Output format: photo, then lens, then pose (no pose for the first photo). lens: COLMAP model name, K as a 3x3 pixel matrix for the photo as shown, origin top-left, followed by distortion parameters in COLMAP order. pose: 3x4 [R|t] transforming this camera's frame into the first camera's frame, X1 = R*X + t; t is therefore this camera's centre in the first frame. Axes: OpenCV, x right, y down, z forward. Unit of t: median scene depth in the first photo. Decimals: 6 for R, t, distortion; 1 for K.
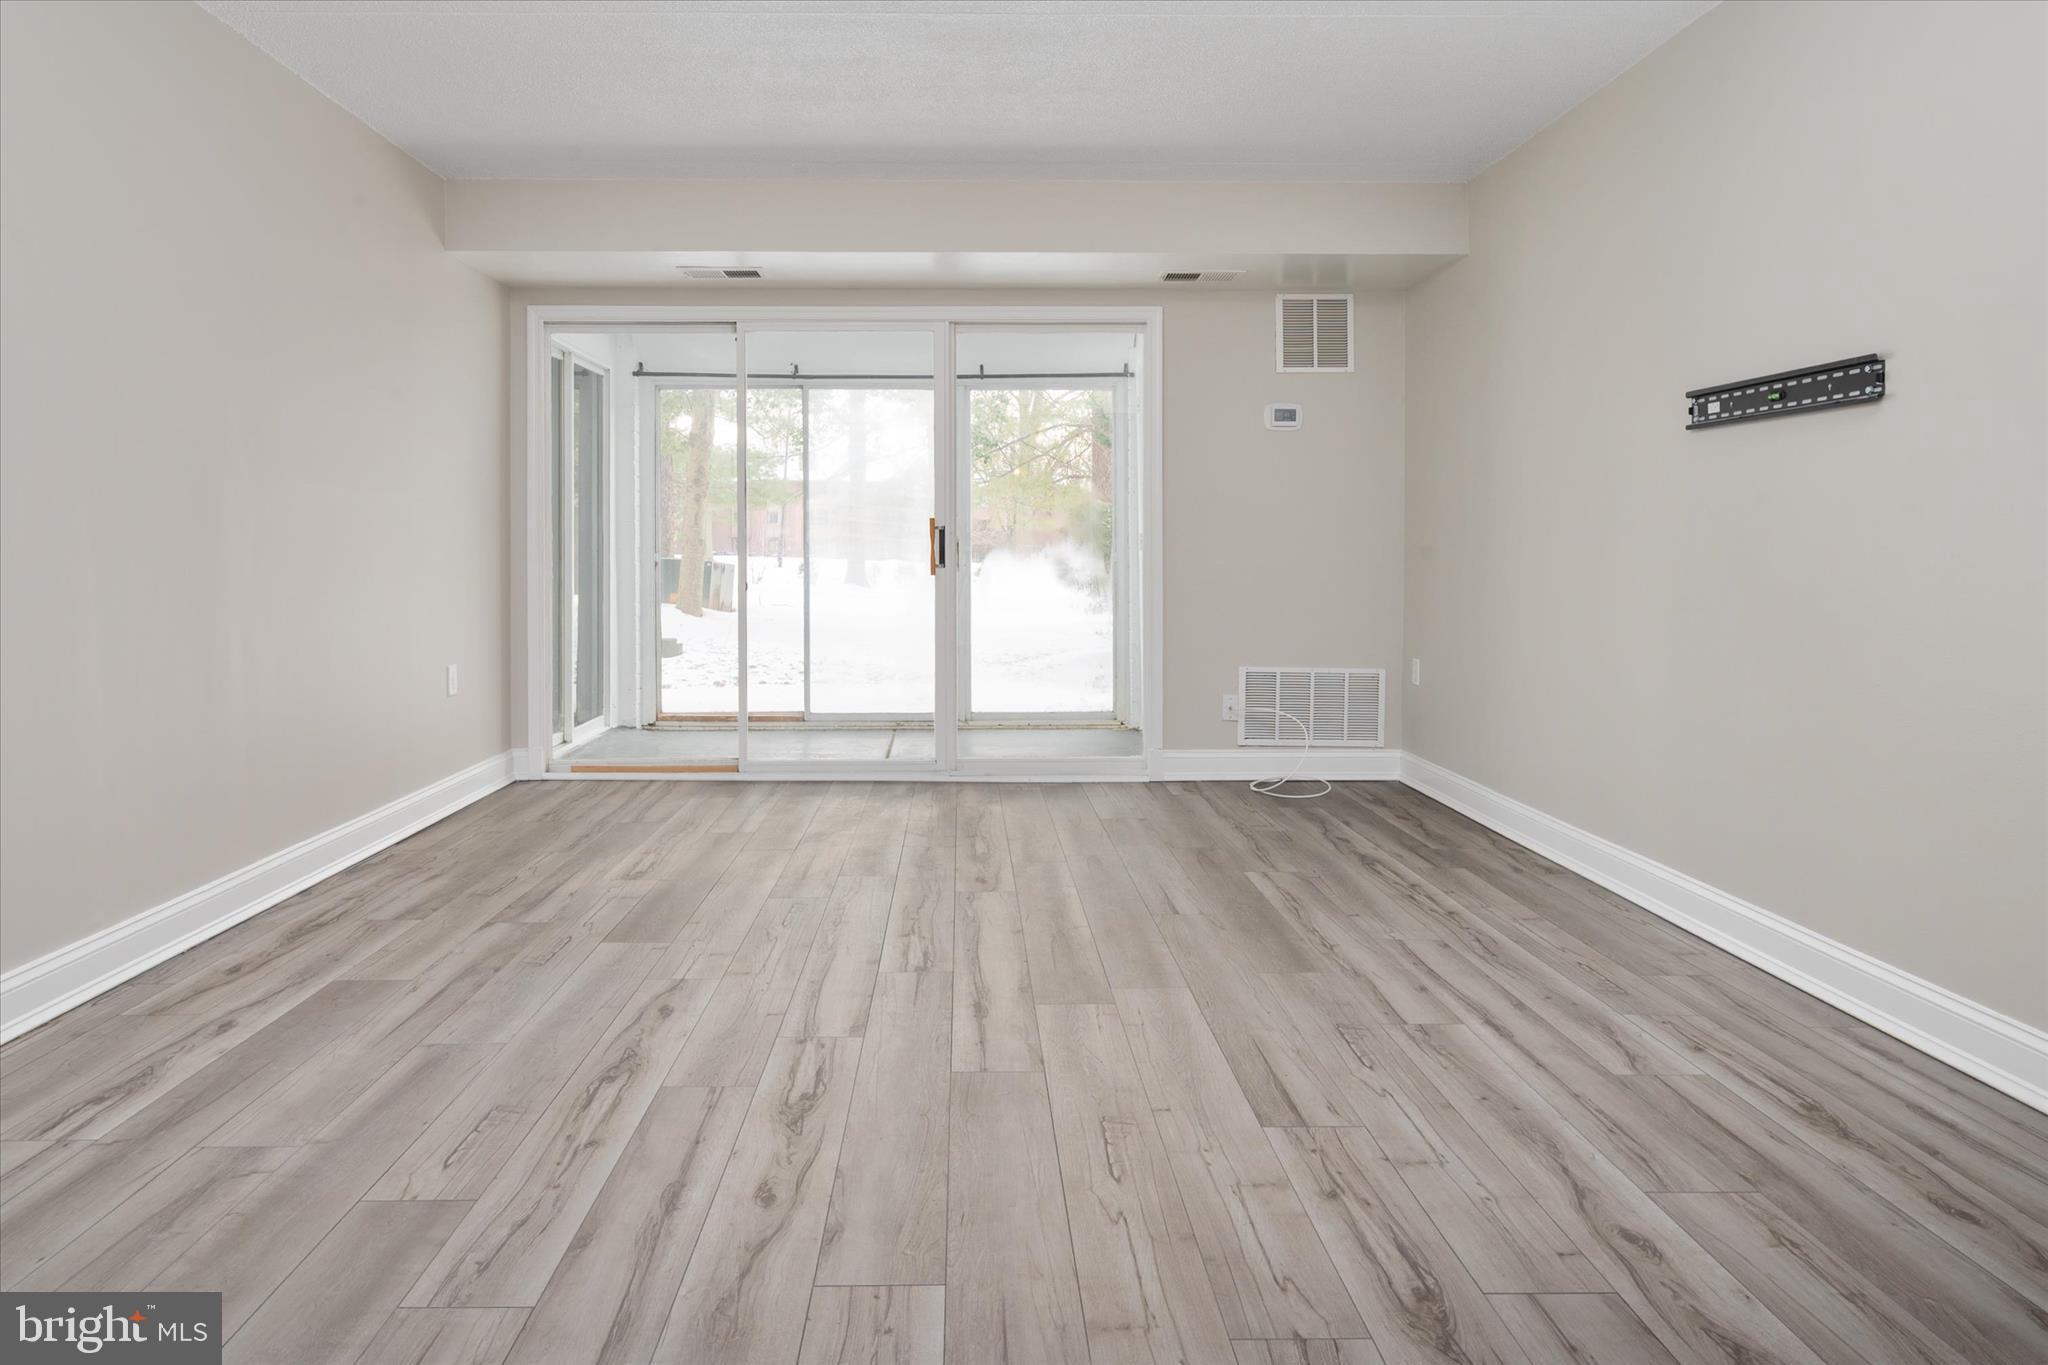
lens RADIAL K [[1182.0, 0, 989.7], [0, 1182.0, 562.0], [0, 0, 1]] dist [0.010712, -0.005014]
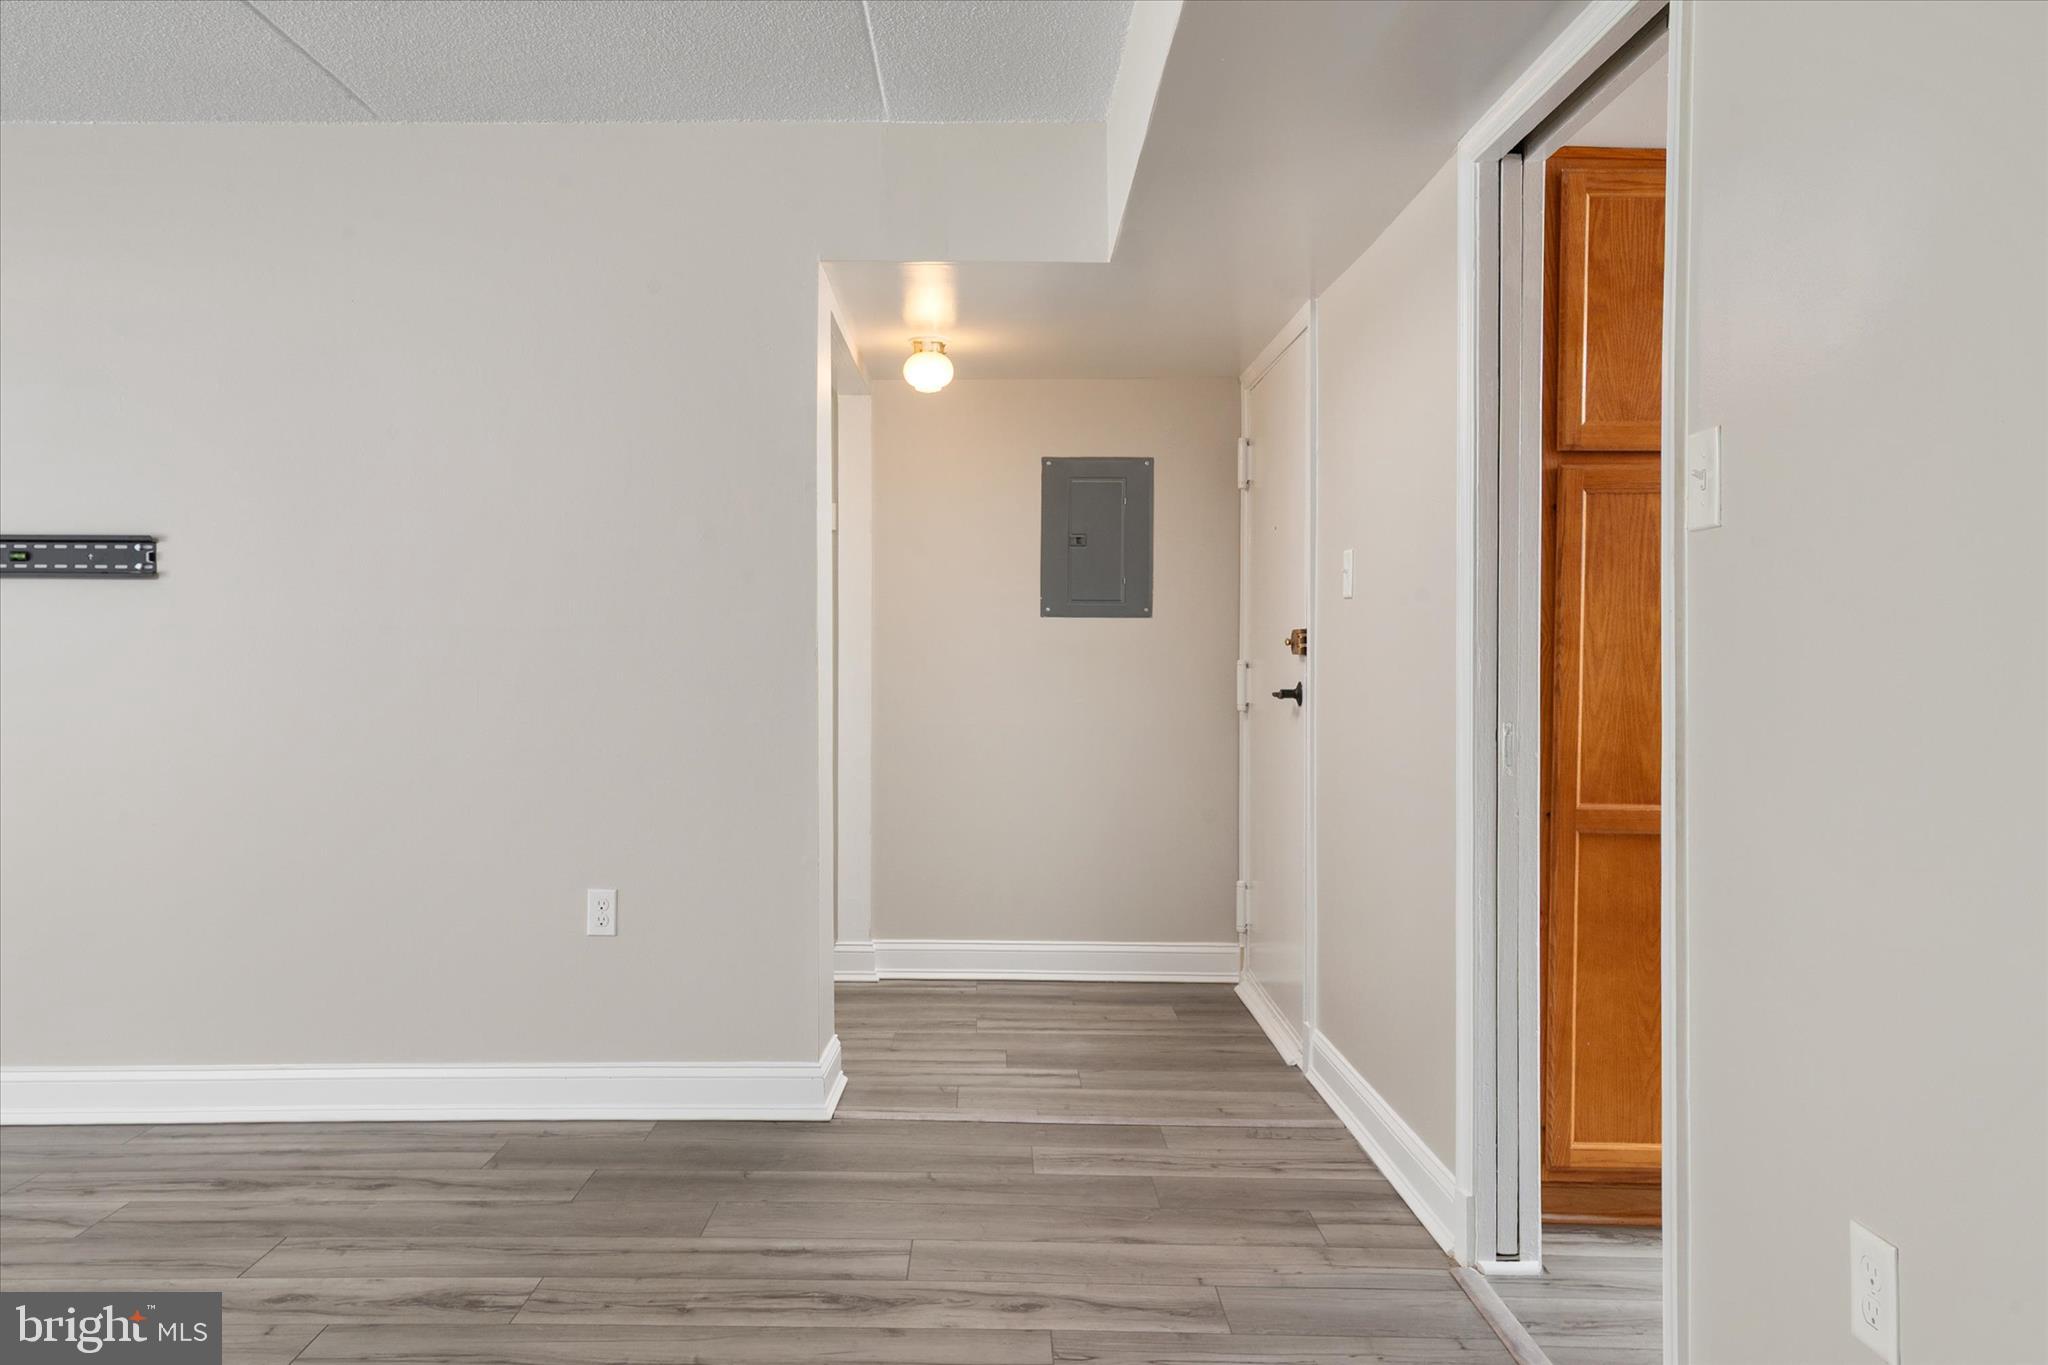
lens RADIAL K [[1406.4, 0, 964.8], [0, 1406.4, 685.2], [0, 0, 1]] dist [0.017936, -0.001389]
pose [[0.037782, -0.022005, 0.999044, -0.288349], [0.012395, 0.999691, 0.021551, -0.025434], [-0.999209, 0.011569, 0.038043, 0.083005]]
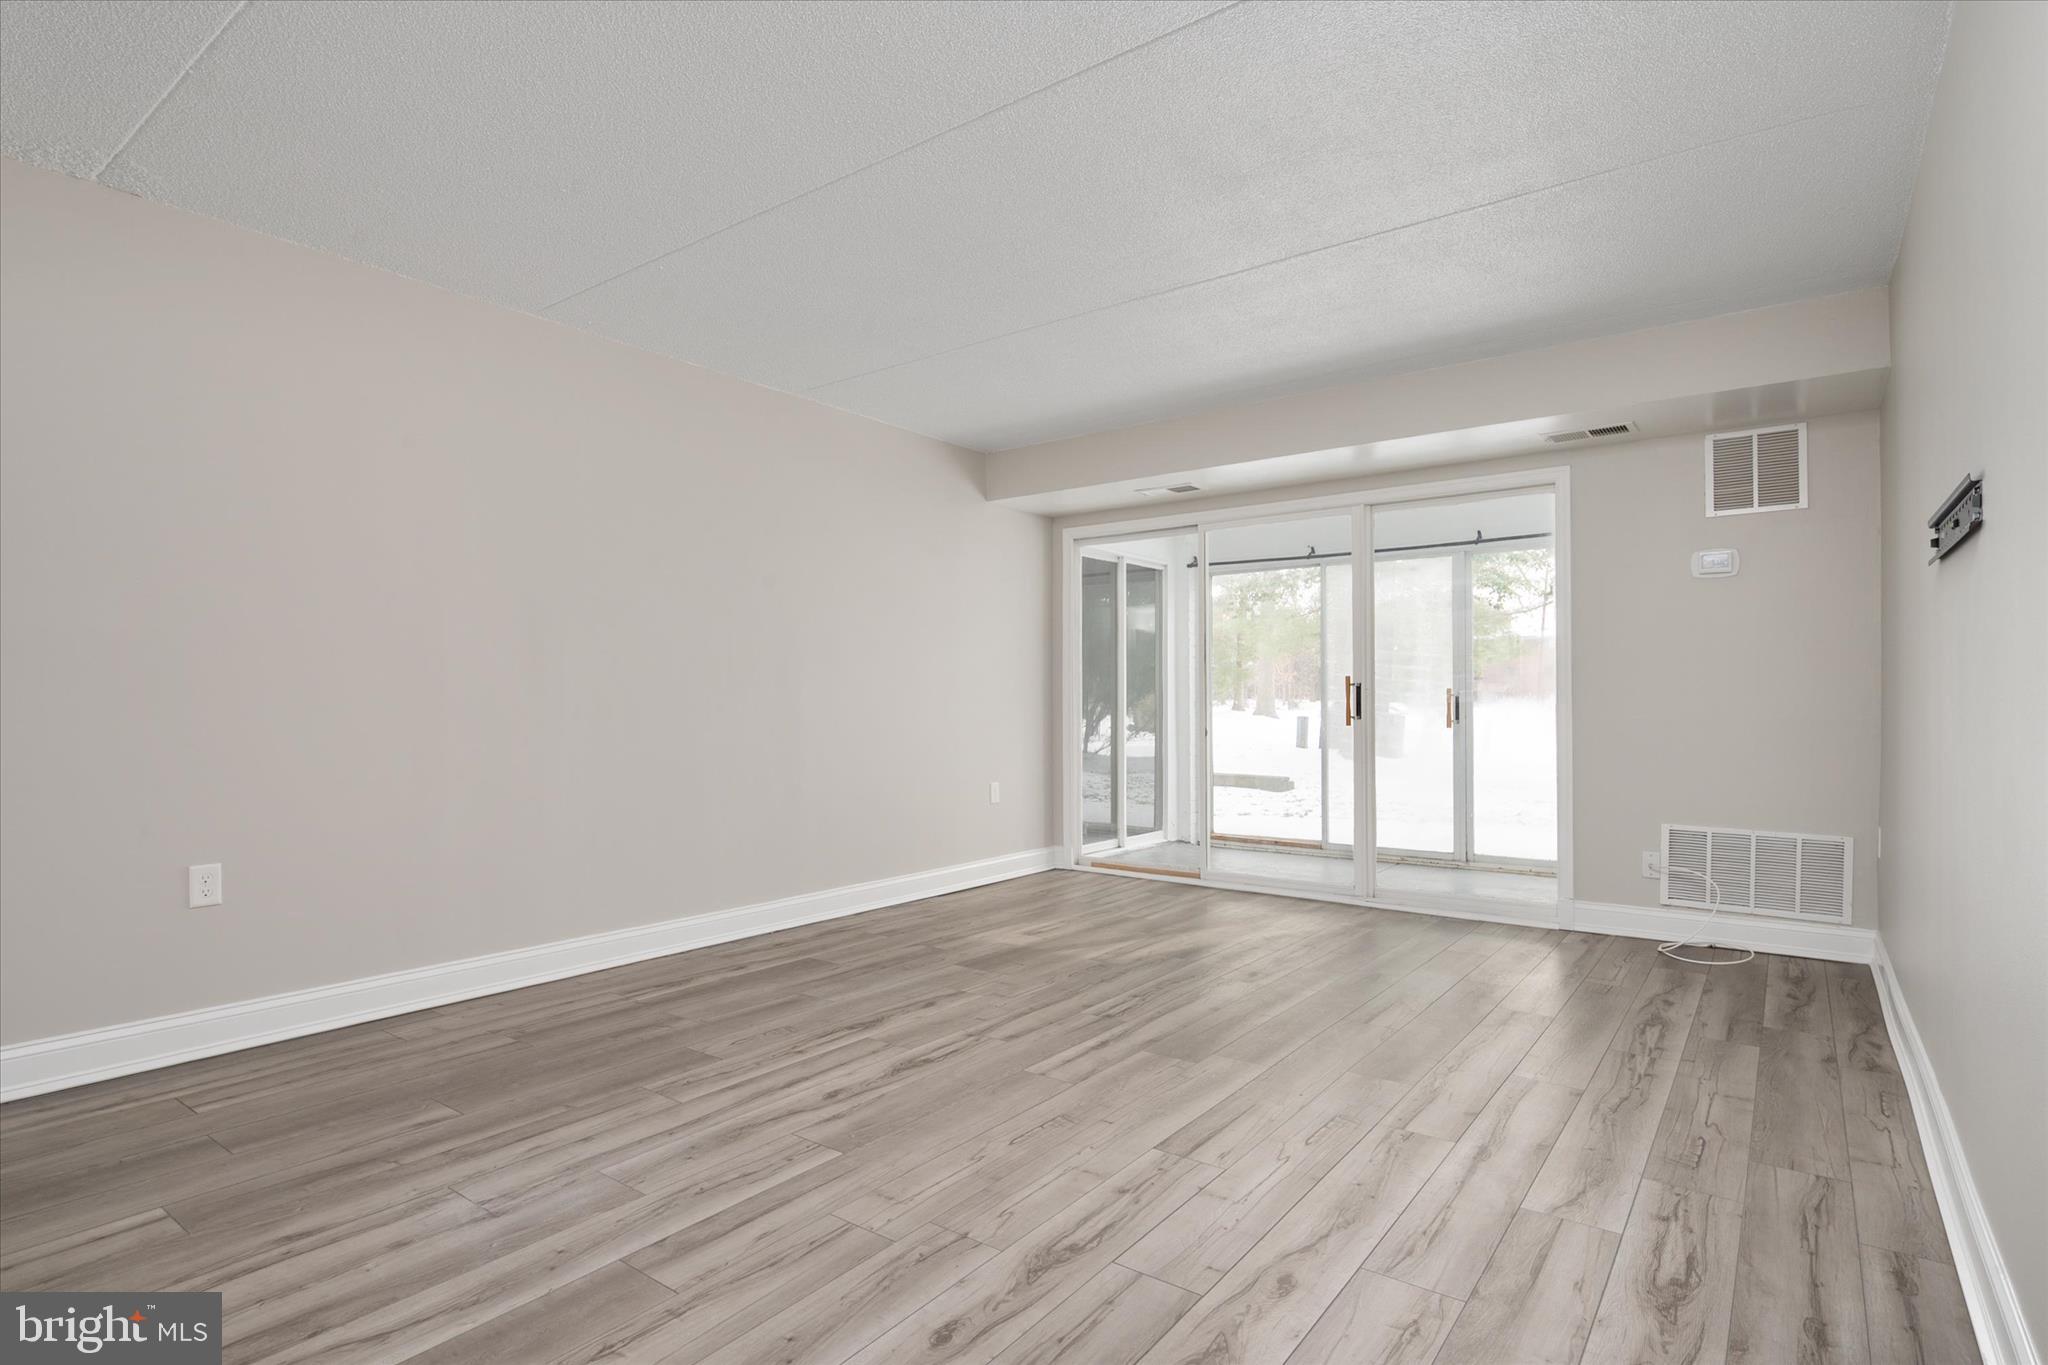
lens RADIAL K [[1045.5, 0, 1035.9], [0, 1045.5, 712.4], [0, 0, 1]] dist [0.006136, -0.006559]
pose [[0.793801, 0.004723, -0.608159, 0.331625], [-0.004692, 0.999988, 0.001642, -0.001968], [0.608159, 0.001550, 0.793814, 0.002376]]
